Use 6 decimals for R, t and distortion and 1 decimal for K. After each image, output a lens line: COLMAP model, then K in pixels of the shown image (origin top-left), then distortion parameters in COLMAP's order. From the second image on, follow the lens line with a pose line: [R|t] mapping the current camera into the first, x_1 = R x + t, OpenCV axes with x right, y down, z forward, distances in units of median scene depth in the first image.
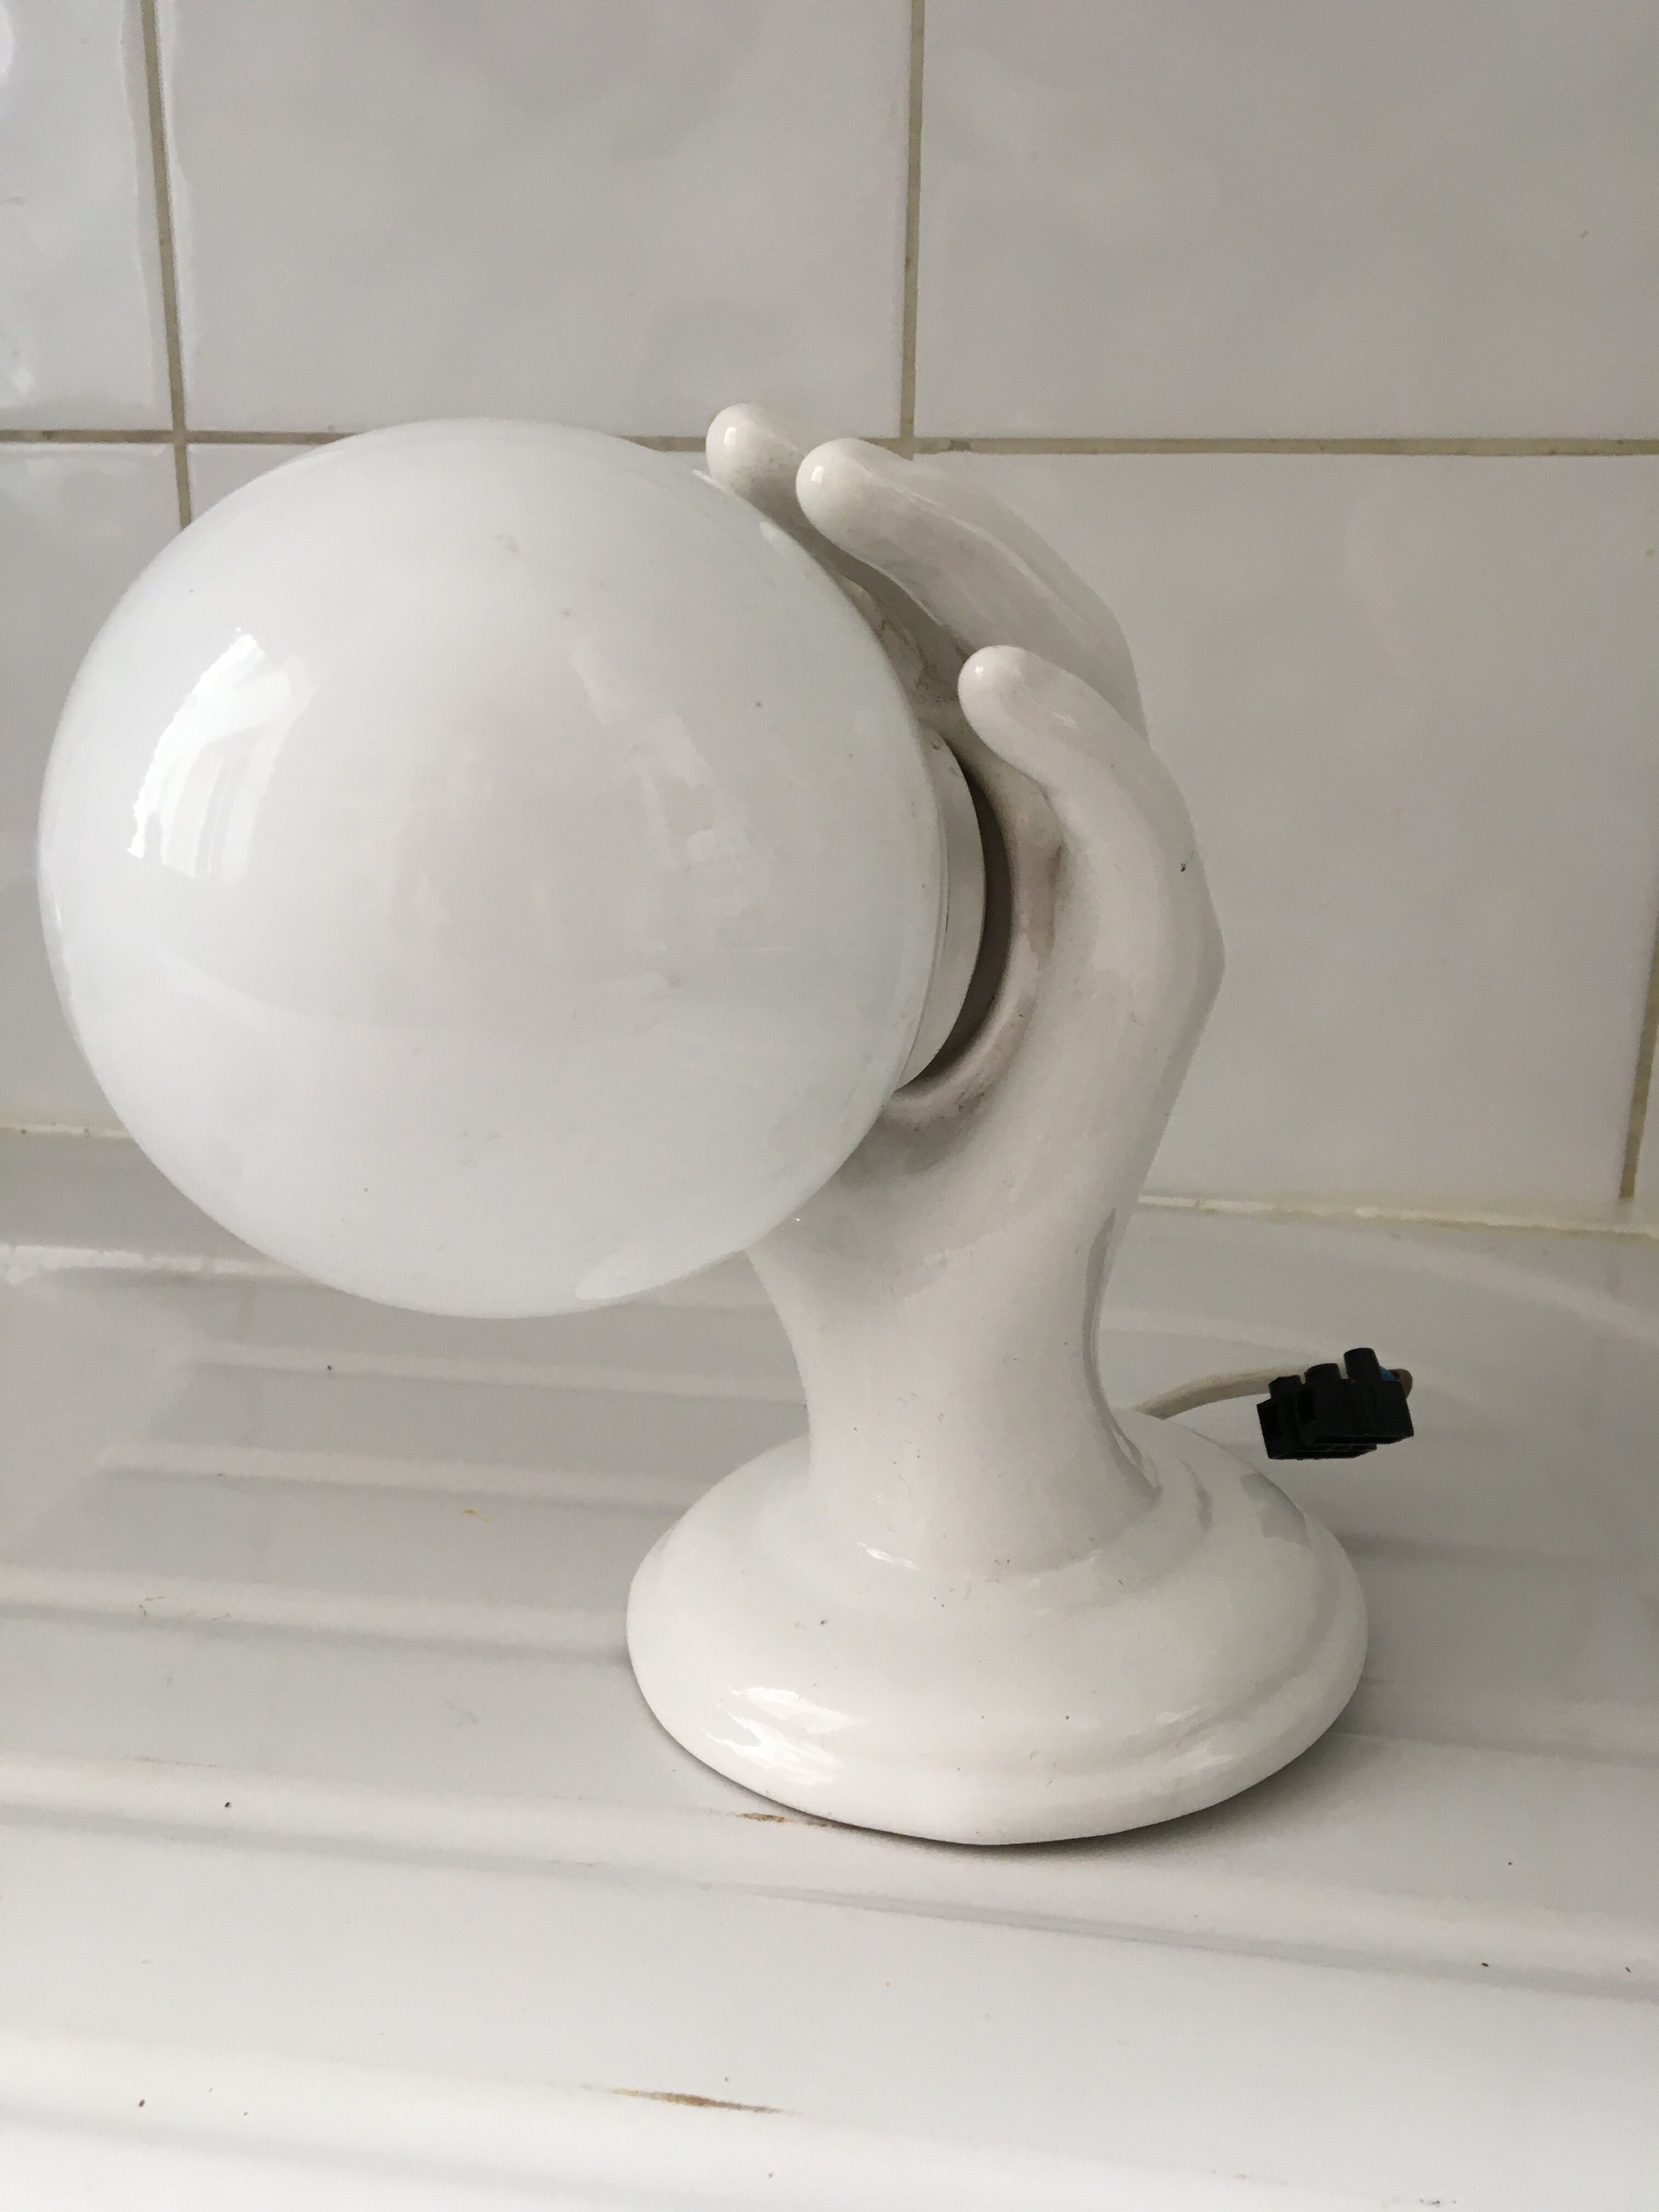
lens RADIAL K [[1866.7, 0, 829.5], [0, 1866.7, 1106.0], [0, 0, 1]] dist [0.060301, -0.096712]
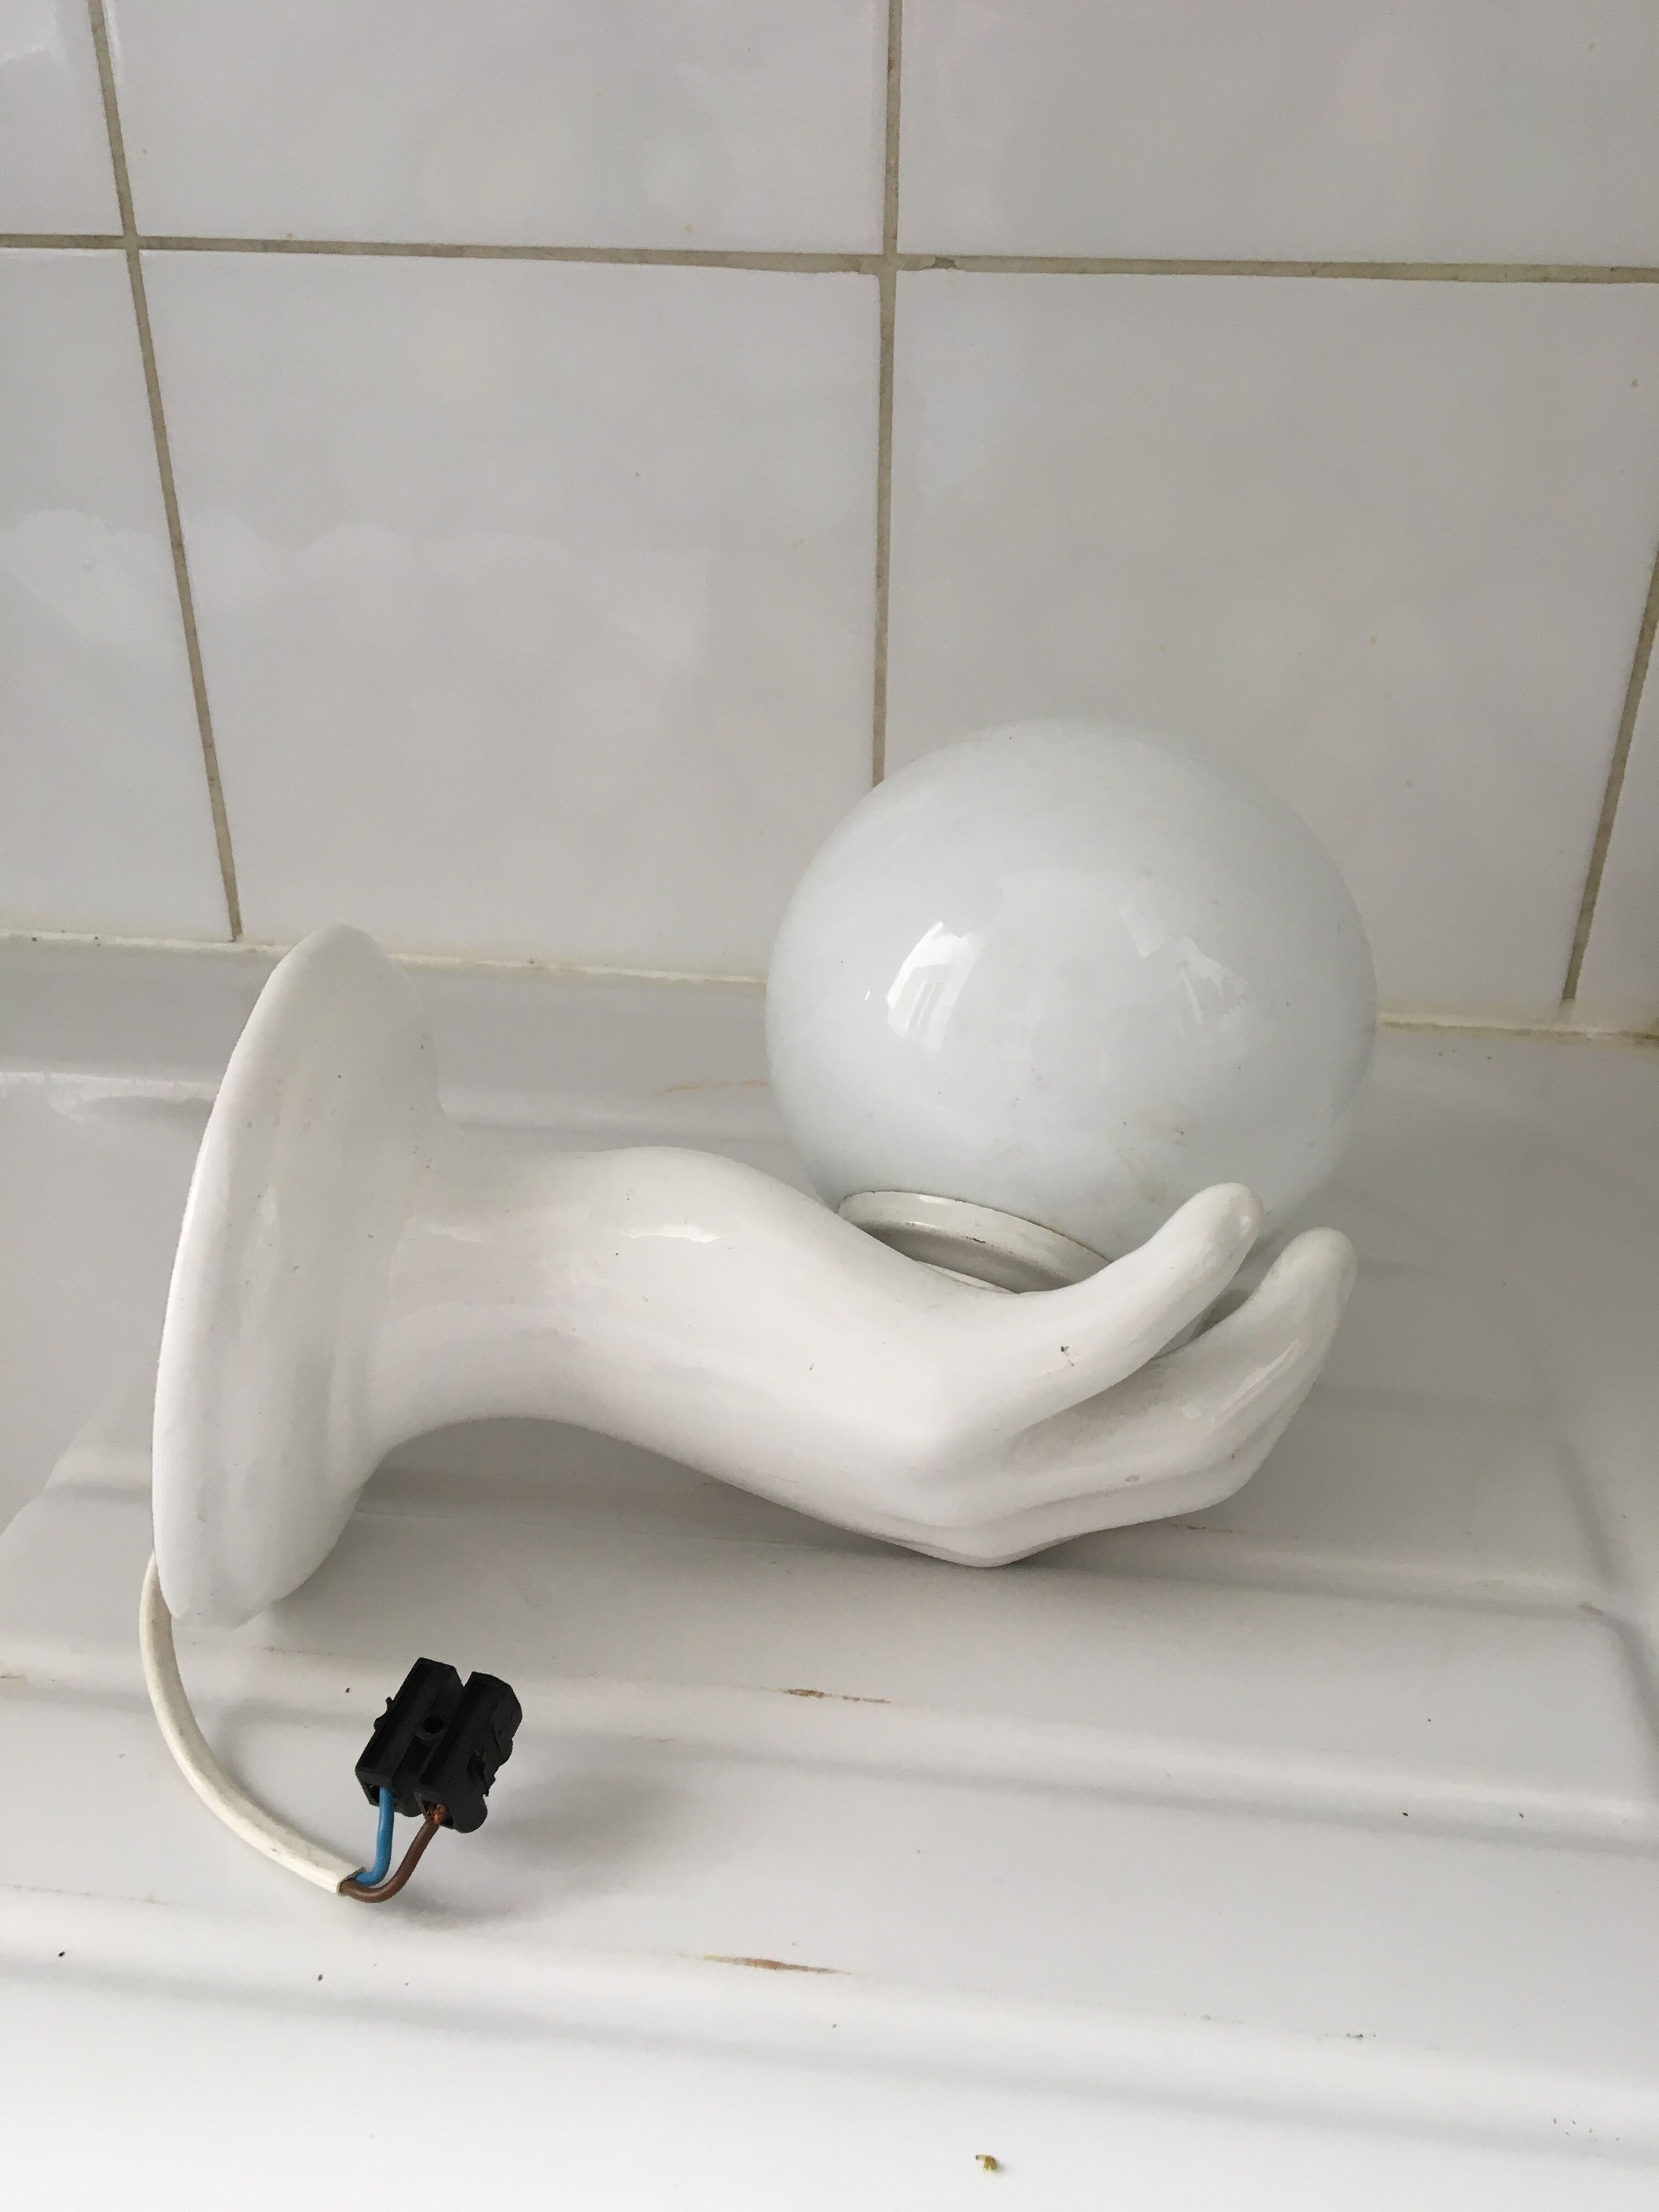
lens RADIAL K [[1866.7, 0, 829.5], [0, 1866.7, 1106.0], [0, 0, 1]] dist [0.060301, -0.096712]
pose [[0.999502, -0.021509, 0.023092, -0.021688], [0.015984, 0.975984, 0.217255, -0.134547], [-0.027210, -0.216777, 0.975842, -0.044191]]
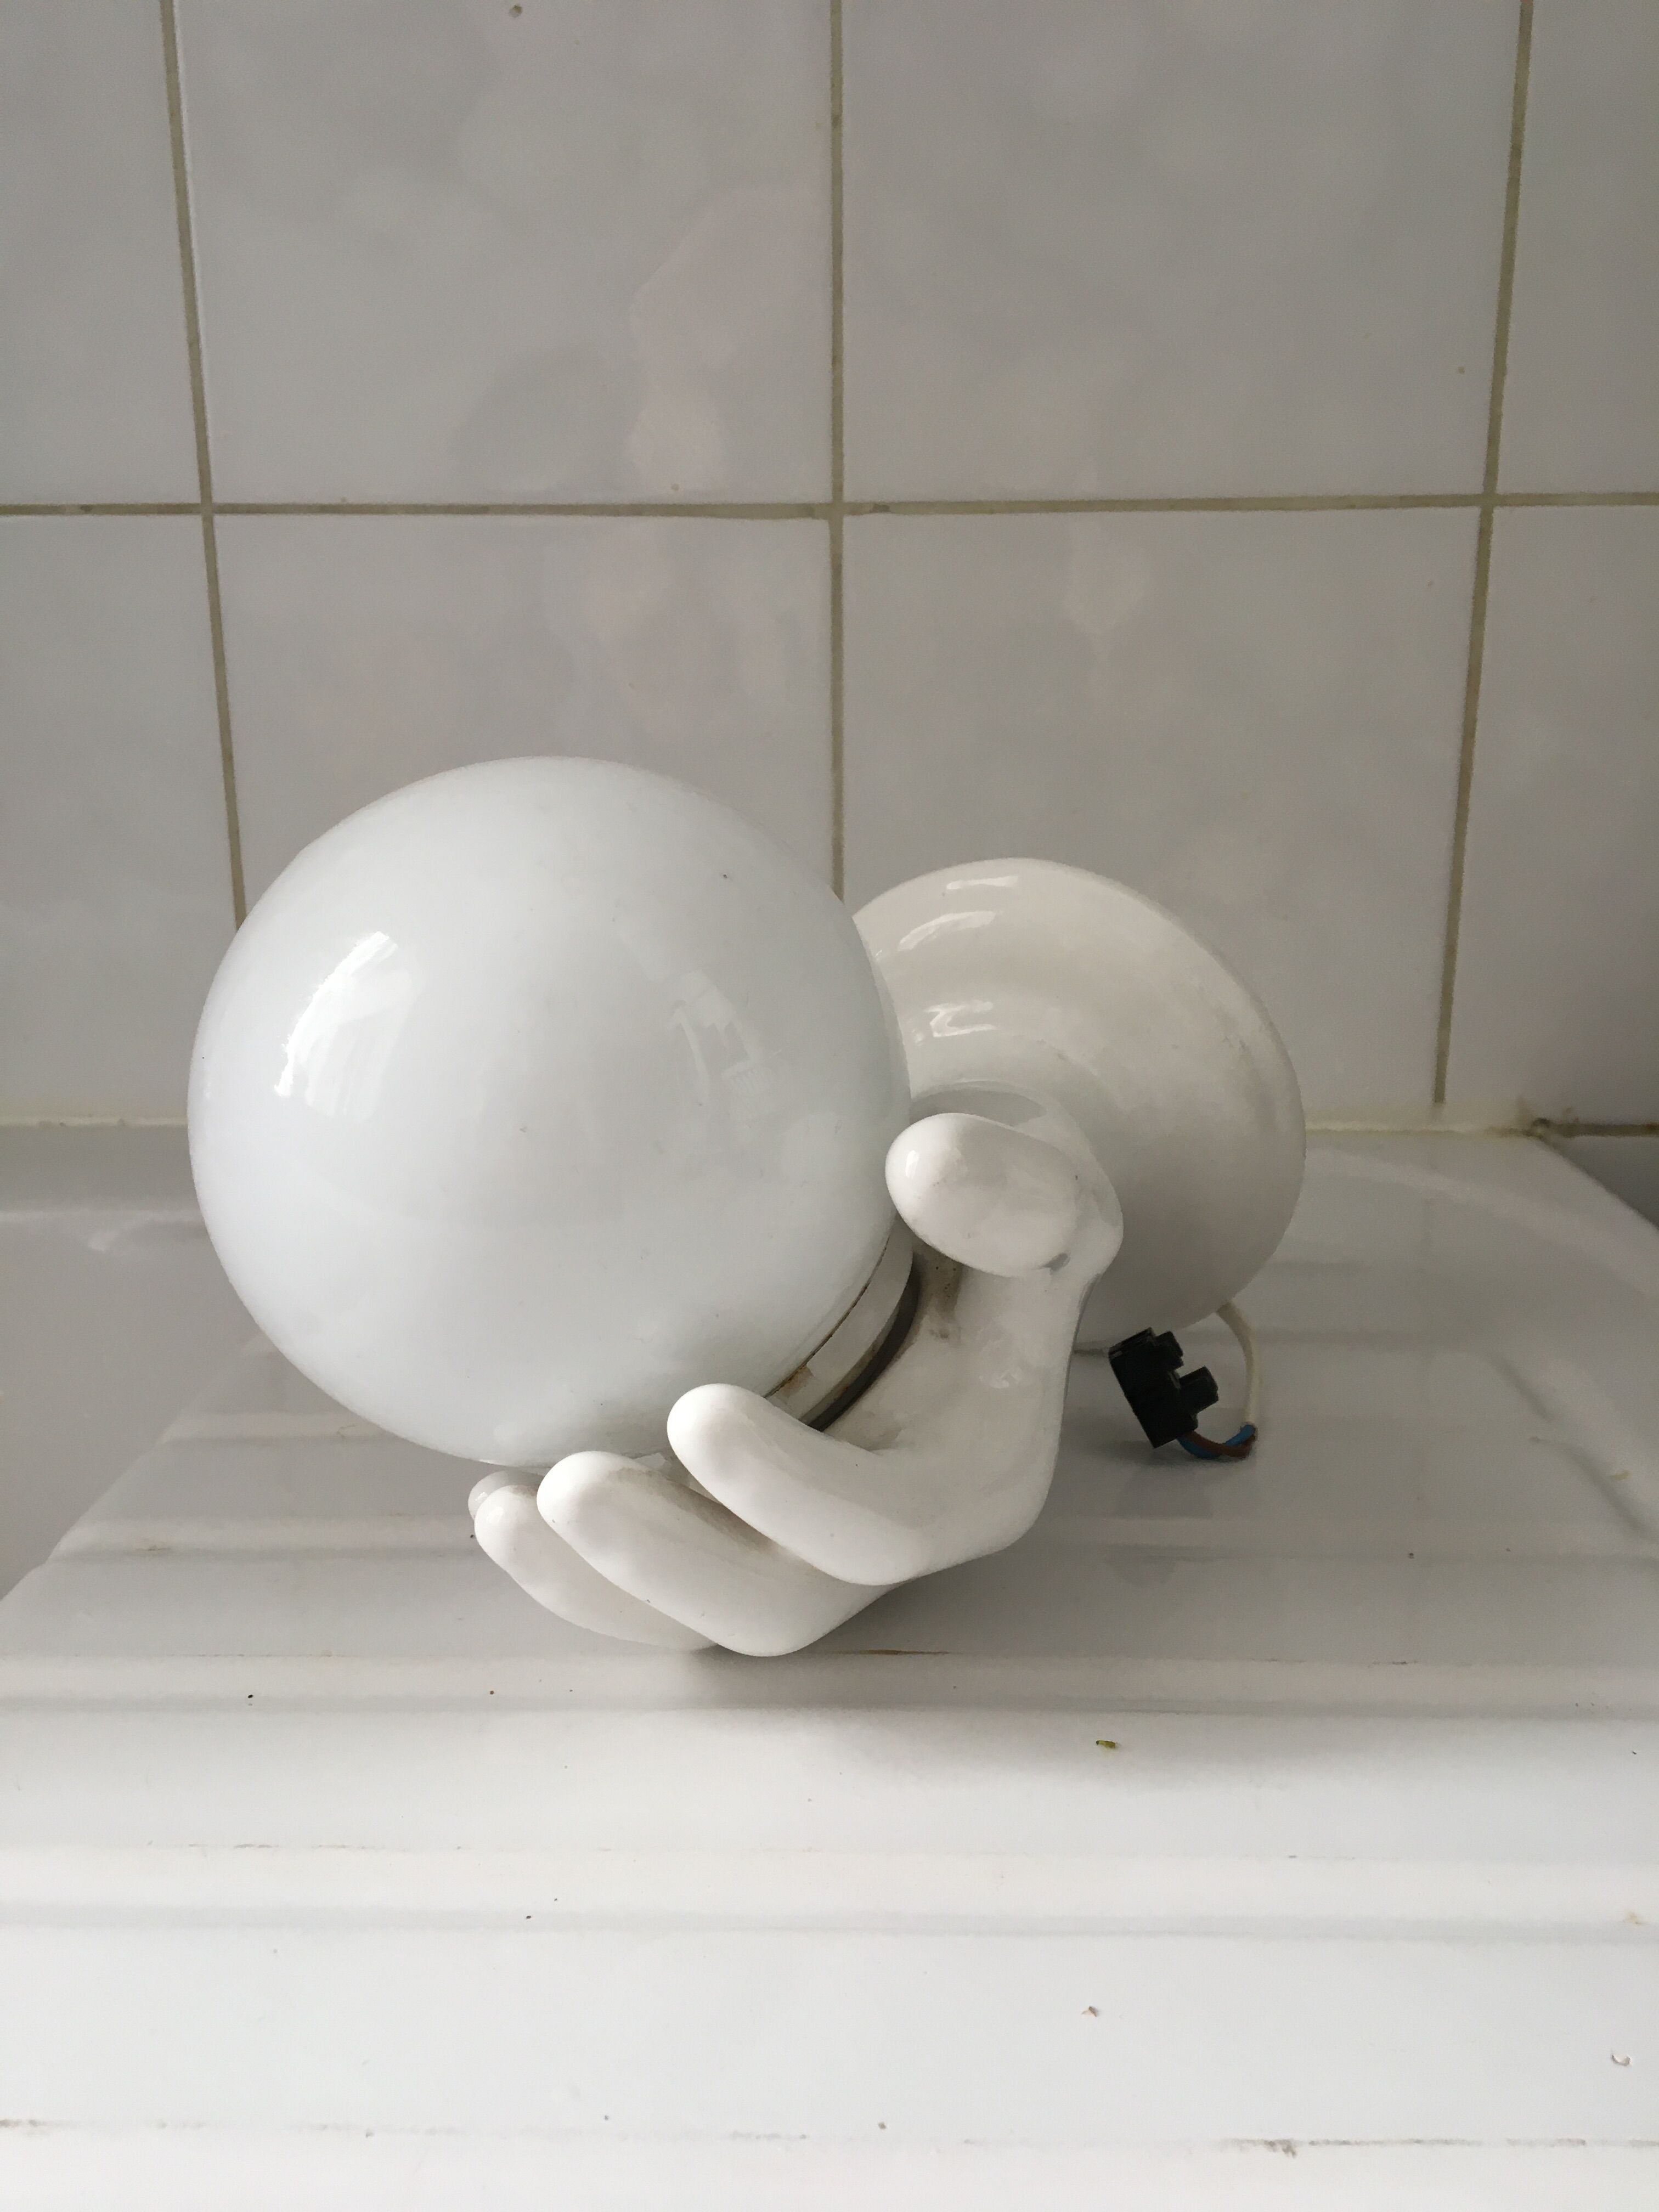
lens RADIAL K [[1866.7, 0, 829.5], [0, 1866.7, 1106.0], [0, 0, 1]] dist [0.060301, -0.096712]
pose [[0.992904, -0.048064, 0.108770, -0.112819], [0.051228, 0.998336, -0.026478, 0.065319], [-0.107317, 0.031862, 0.993714, -0.190962]]
